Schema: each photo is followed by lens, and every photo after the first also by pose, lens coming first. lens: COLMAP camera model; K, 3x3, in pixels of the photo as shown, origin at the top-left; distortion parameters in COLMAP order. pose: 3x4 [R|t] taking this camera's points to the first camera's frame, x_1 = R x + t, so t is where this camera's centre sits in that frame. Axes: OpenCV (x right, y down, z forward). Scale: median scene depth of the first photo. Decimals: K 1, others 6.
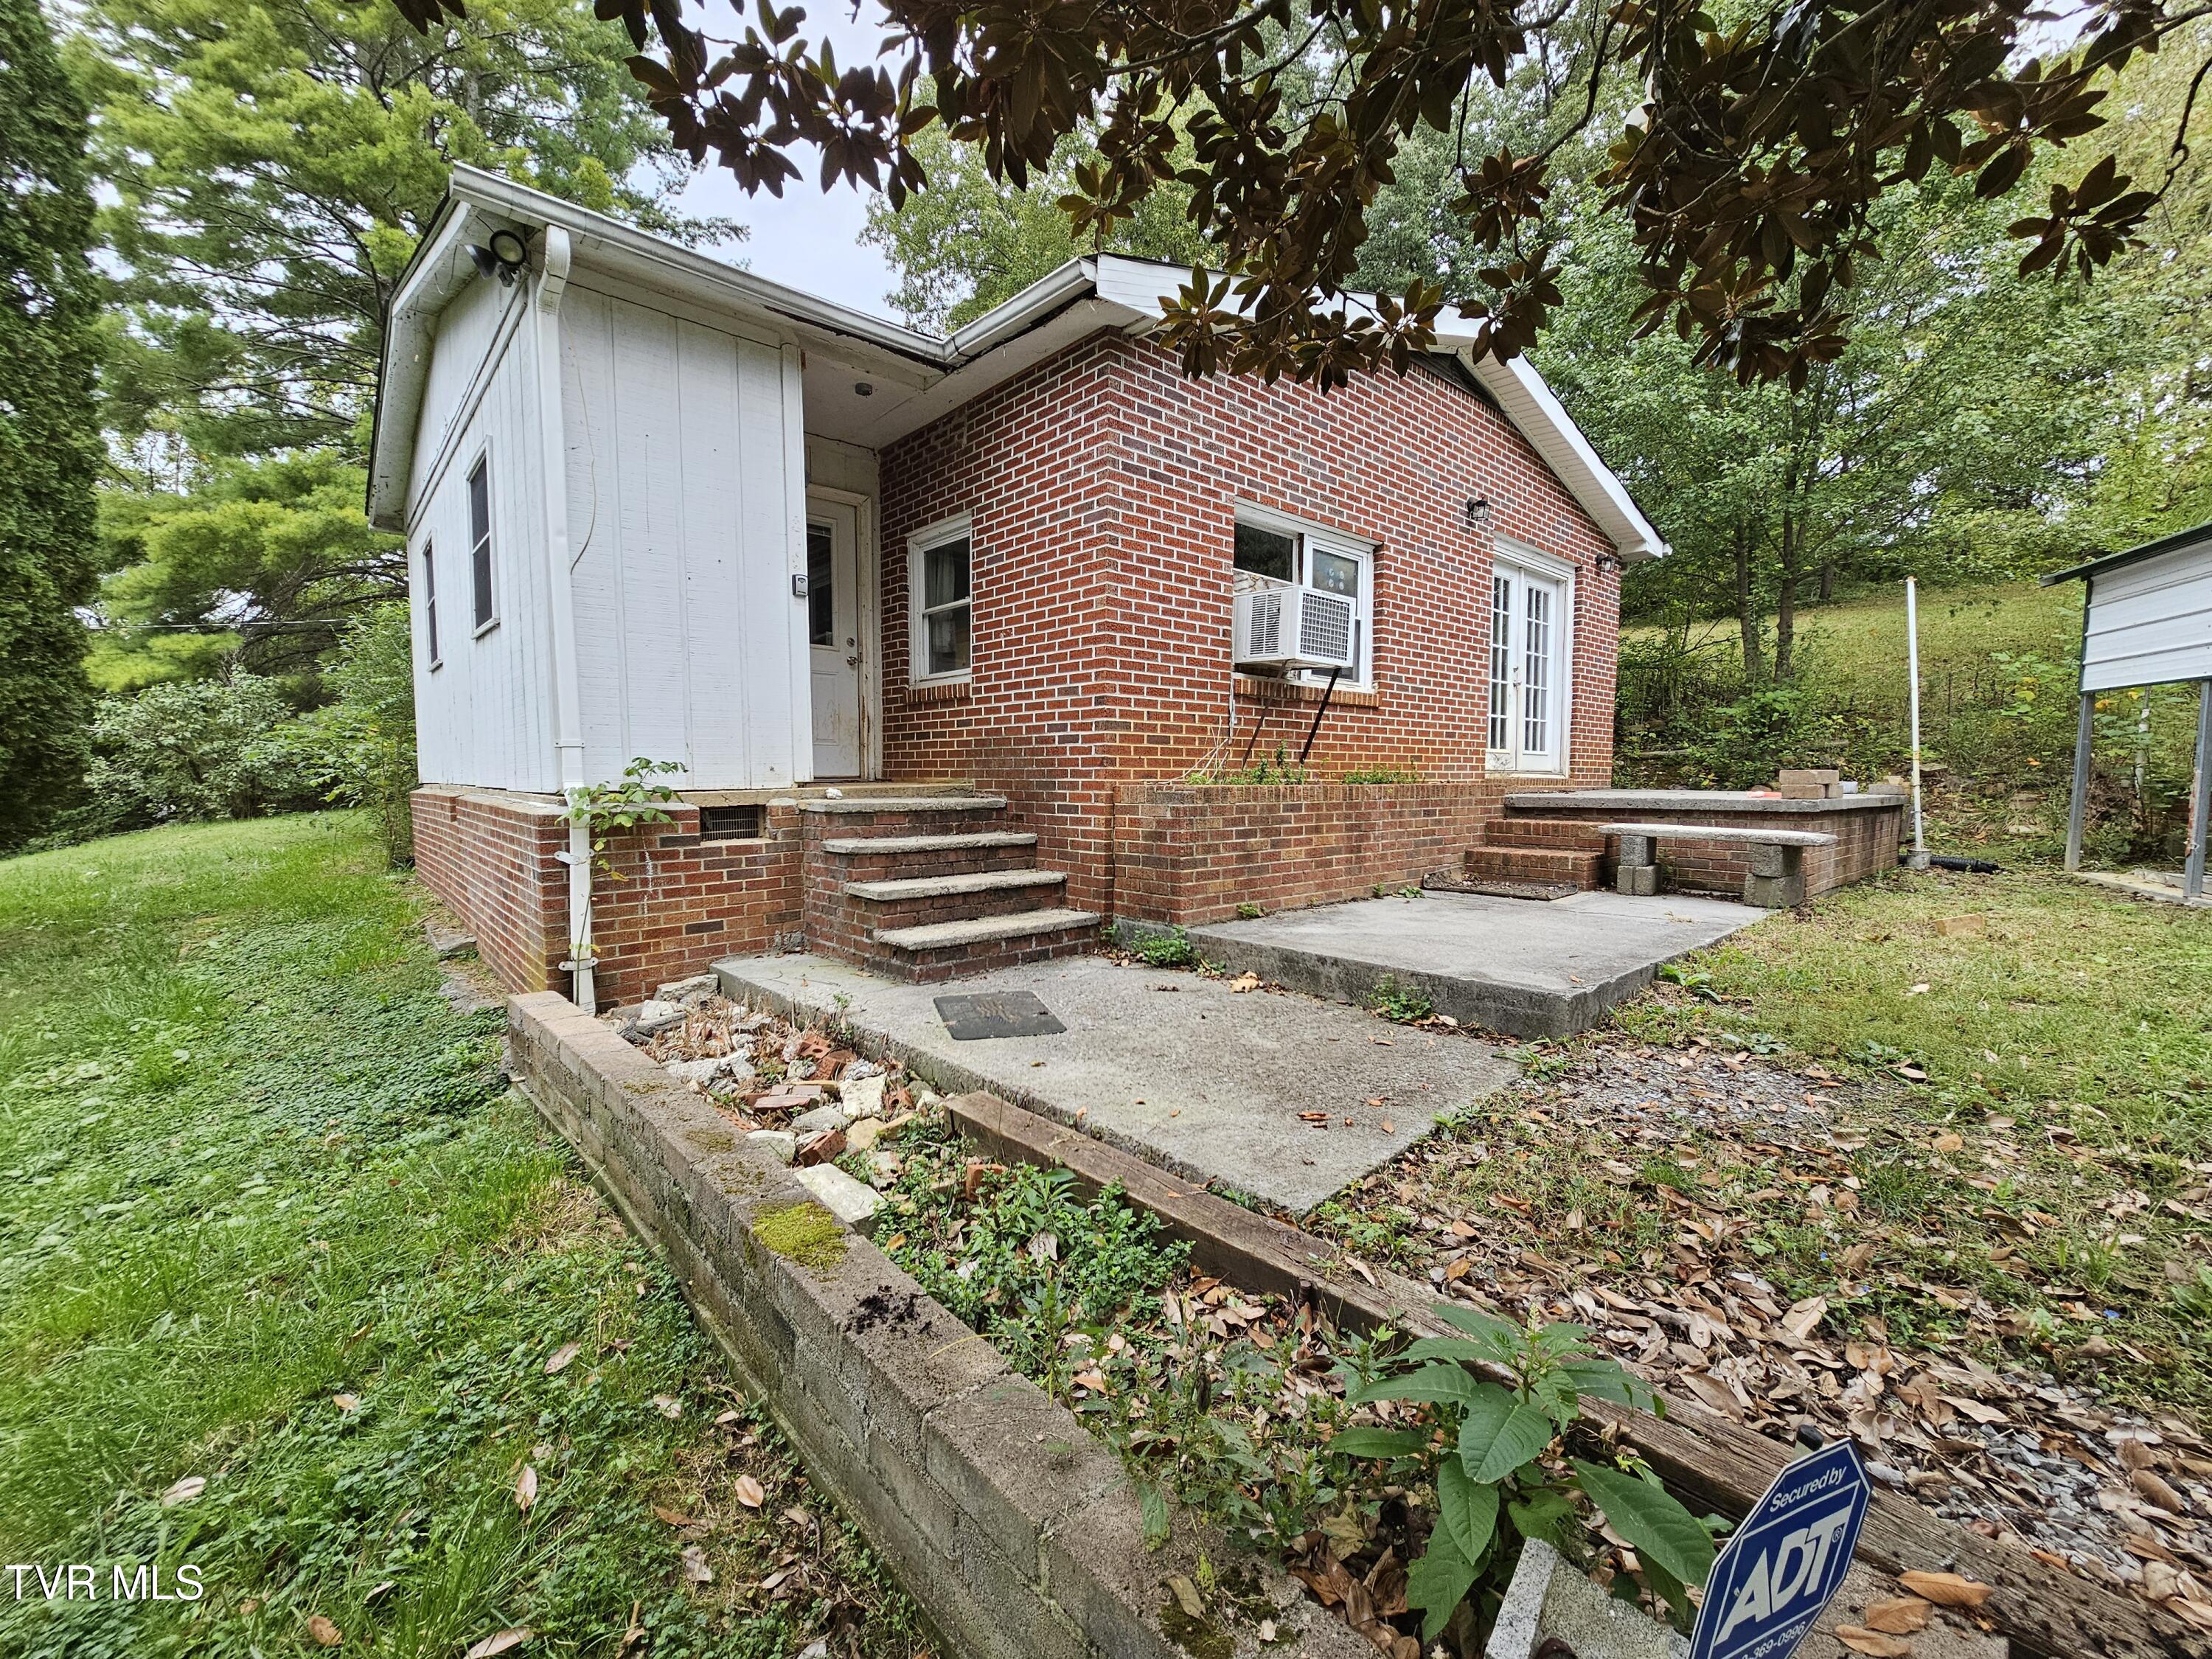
lens RADIAL K [[908.0, 0, 1110.8], [0, 908.0, 832.1], [0, 0, 1]] dist [0.003294, -0.000592]
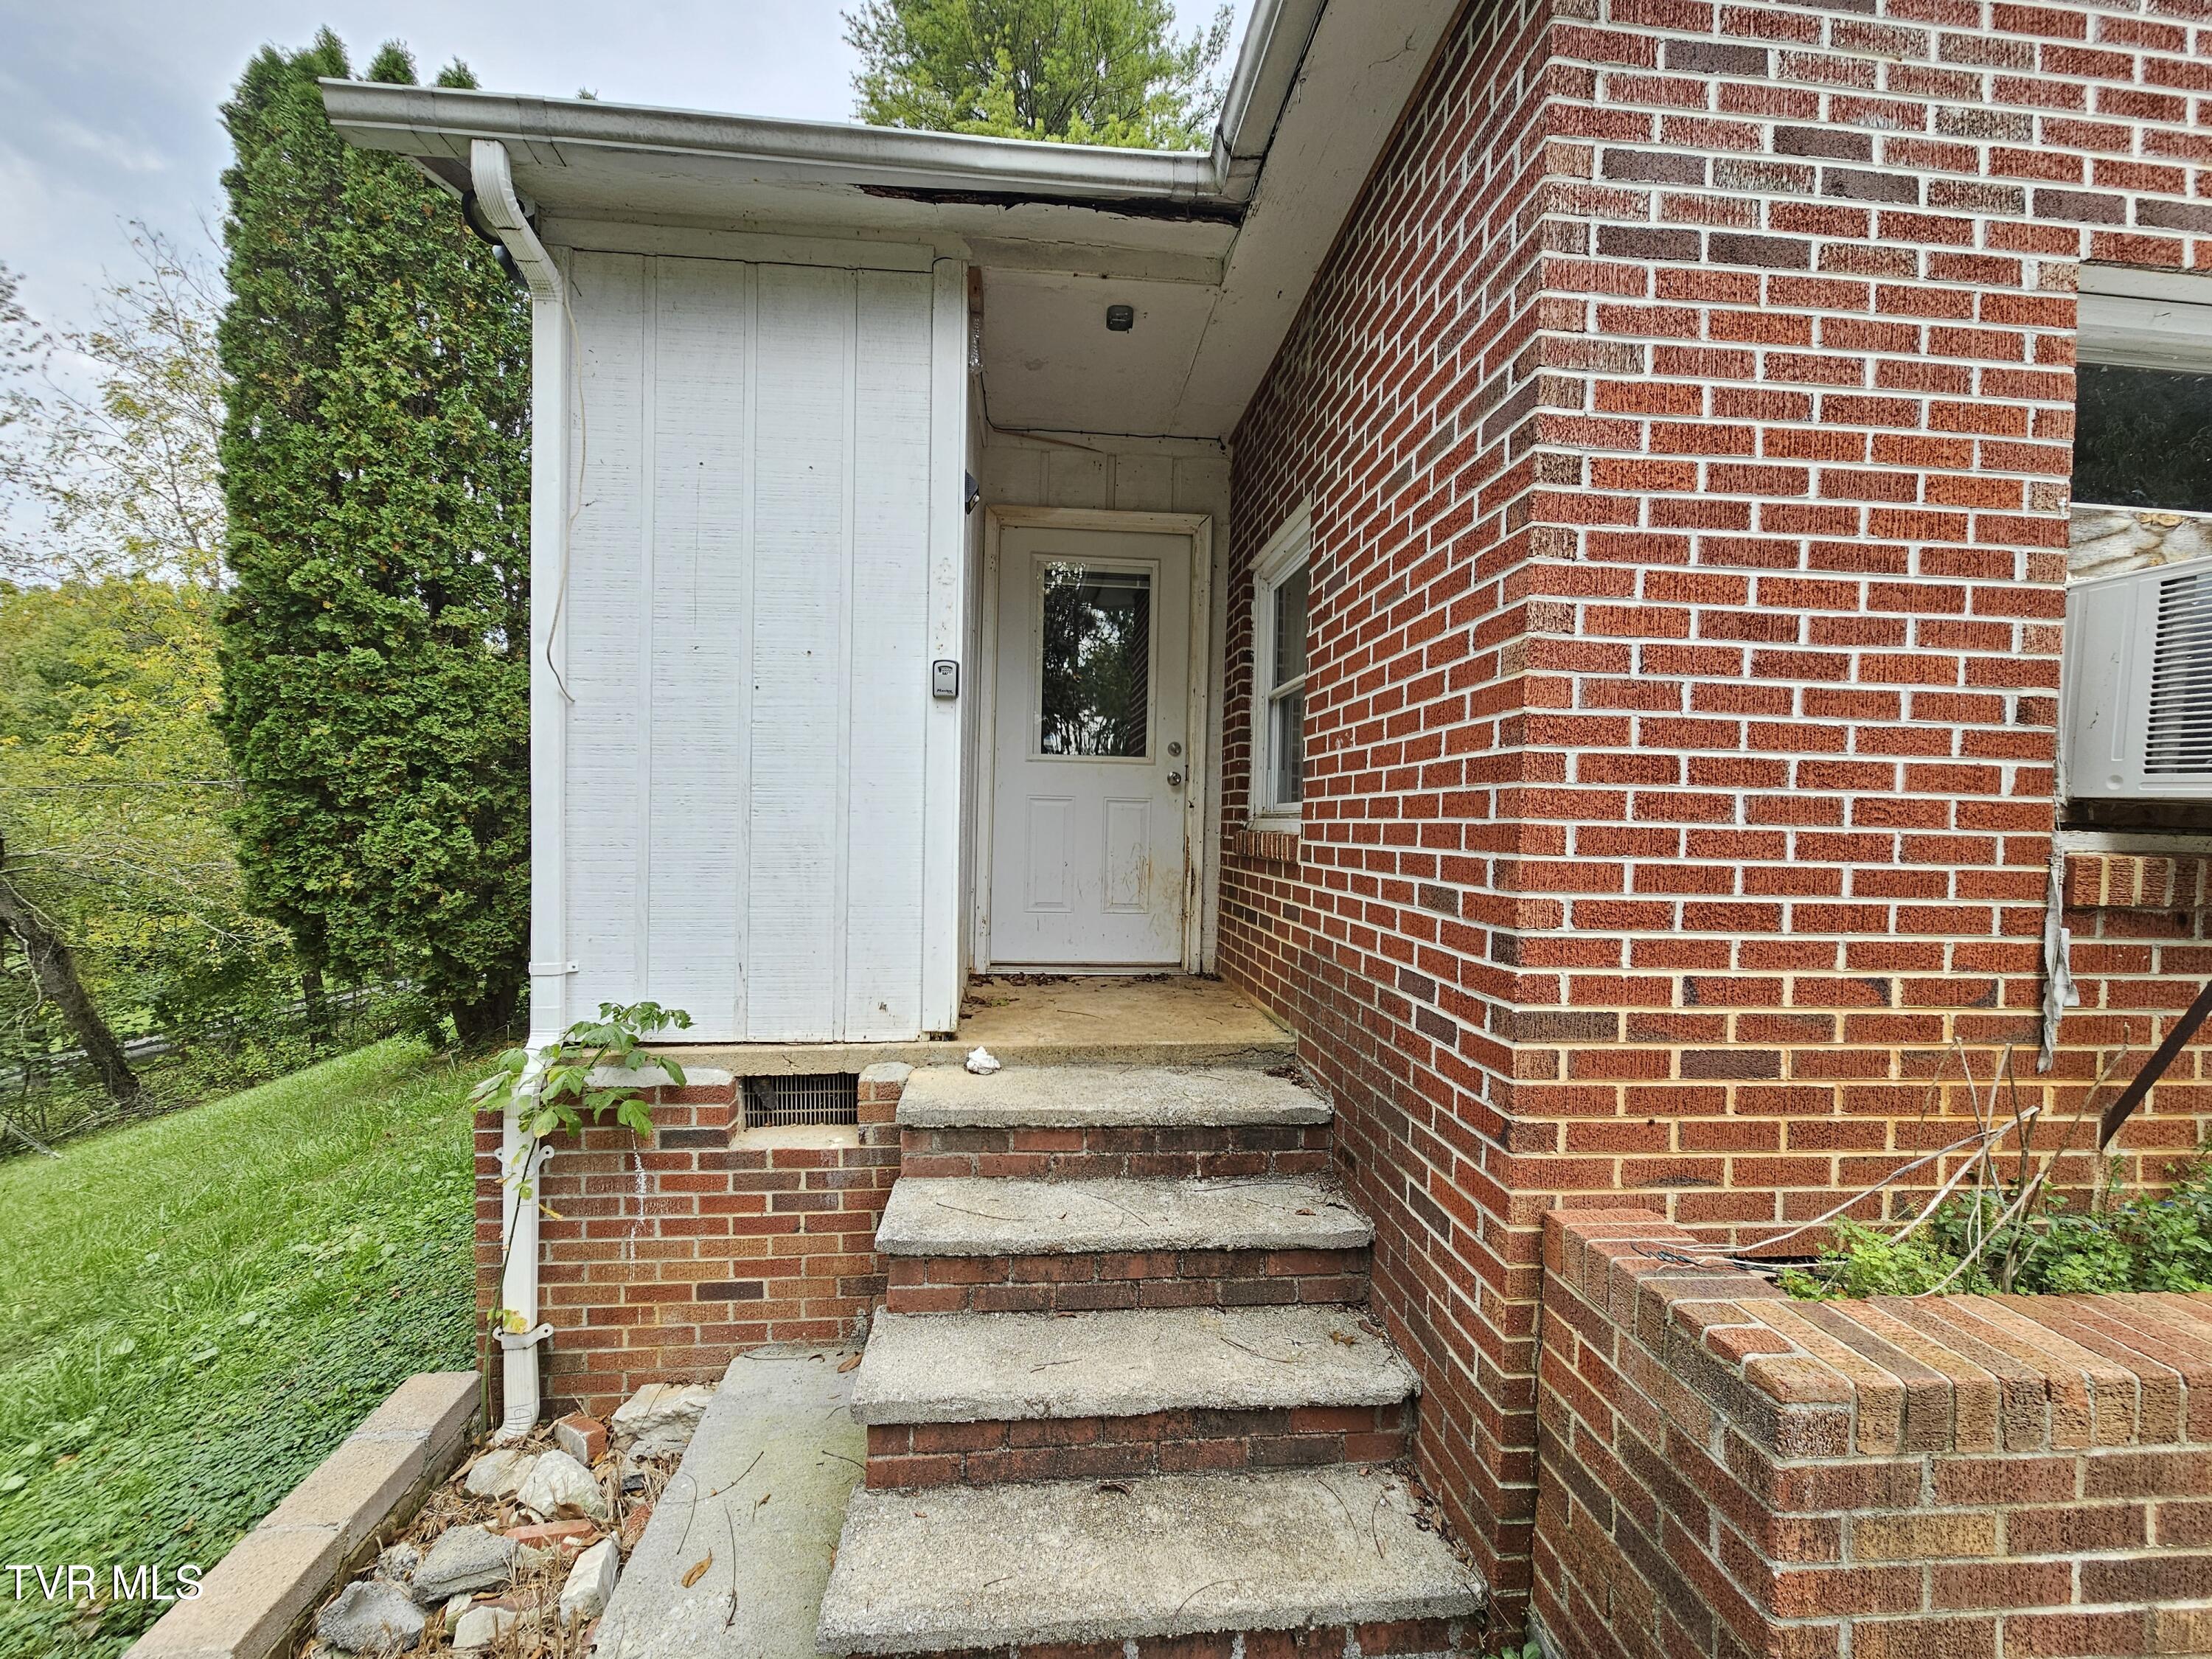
lens RADIAL K [[908.0, 0, 1096.8], [0, 908.0, 833.0], [0, 0, 1]] dist [0.003294, -0.000592]
pose [[0.791669, 0.022316, -0.610542, 0.067333], [-0.060351, 0.997302, -0.041802, -0.150156], [0.607962, 0.069940, 0.790880, 0.584919]]
